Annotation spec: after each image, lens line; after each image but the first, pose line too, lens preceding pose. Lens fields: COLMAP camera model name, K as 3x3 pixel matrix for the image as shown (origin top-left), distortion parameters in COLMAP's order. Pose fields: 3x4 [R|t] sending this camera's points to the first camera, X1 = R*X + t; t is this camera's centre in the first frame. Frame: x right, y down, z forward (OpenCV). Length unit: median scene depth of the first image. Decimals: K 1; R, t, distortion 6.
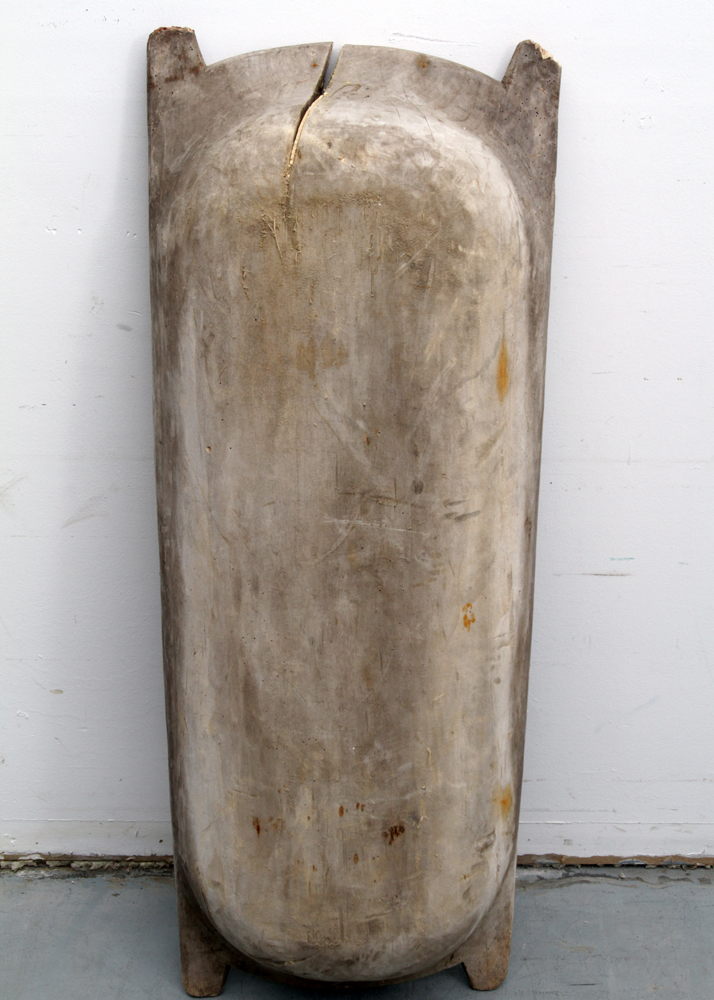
lens RADIAL K [[1348.8, 0, 353.7], [0, 1348.8, 501.1], [0, 0, 1]] dist [-0.055075, 0.000000]
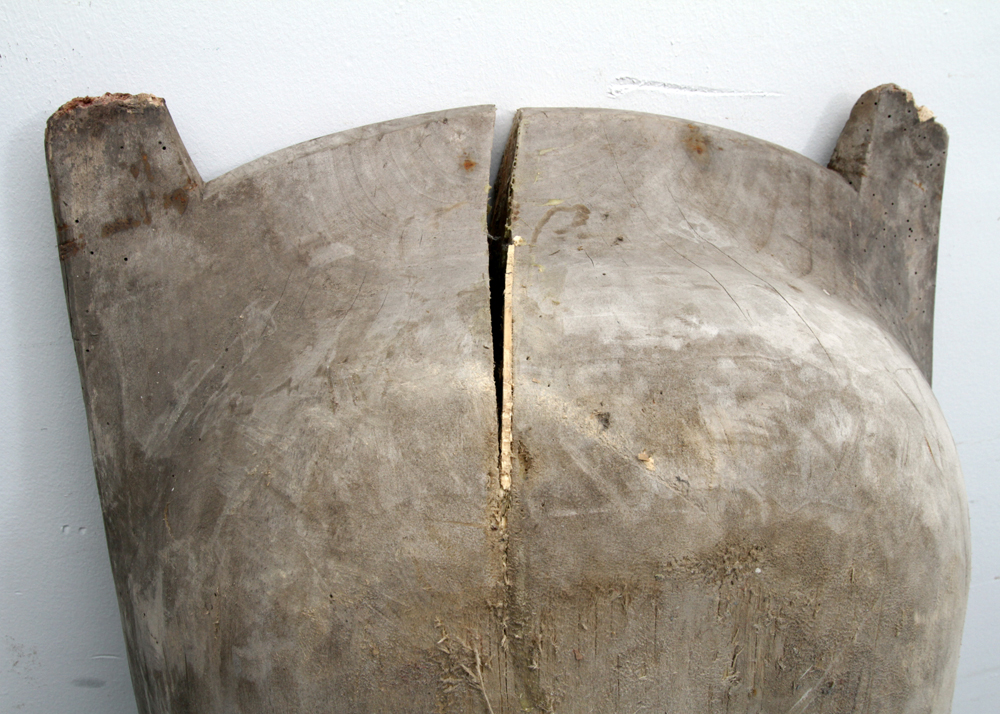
lens RADIAL K [[925.4, 0, 496.1], [0, 925.4, 362.3], [0, 0, 1]] dist [-0.086912, 0.000000]
pose [[0.969901, -0.114316, 0.214996, -0.092816], [0.110005, 0.993417, 0.031954, -0.278434], [-0.217234, -0.007341, 0.976092, 0.732274]]
